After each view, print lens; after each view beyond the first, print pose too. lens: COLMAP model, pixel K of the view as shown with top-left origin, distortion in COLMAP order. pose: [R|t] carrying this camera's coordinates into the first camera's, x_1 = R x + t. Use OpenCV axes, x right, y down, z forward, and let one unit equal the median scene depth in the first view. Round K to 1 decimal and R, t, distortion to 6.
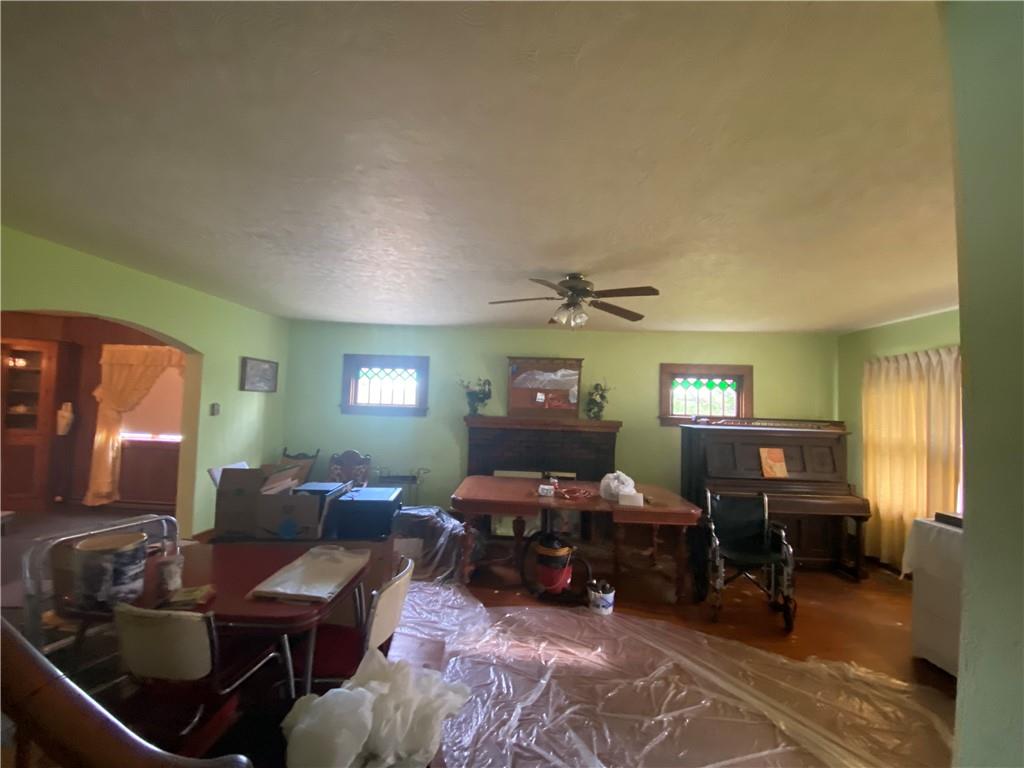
lens RADIAL K [[417.6, 0, 509.0], [0, 417.6, 375.8], [0, 0, 1]] dist [-0.017780, -0.001215]
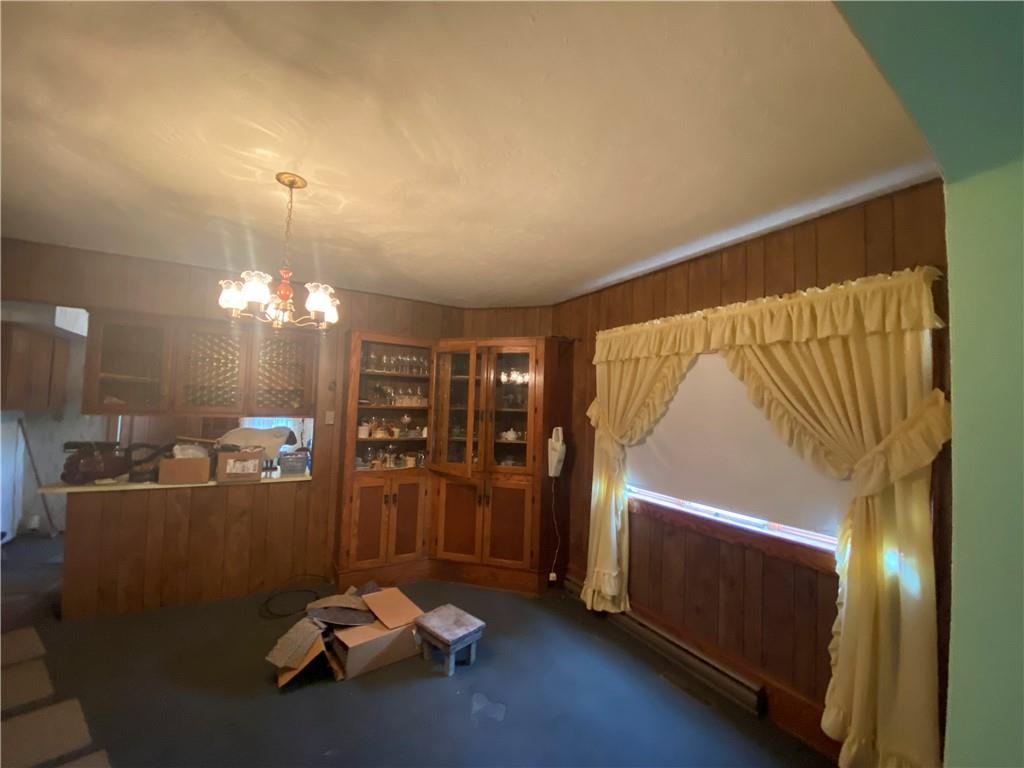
lens RADIAL K [[417.6, 0, 512.7], [0, 417.6, 380.7], [0, 0, 1]] dist [-0.017780, -0.001215]
pose [[0.561197, -0.063638, -0.825232, -0.570624], [0.032208, 0.997964, -0.055055, 0.026224], [0.827056, 0.004318, 0.562104, 0.567677]]
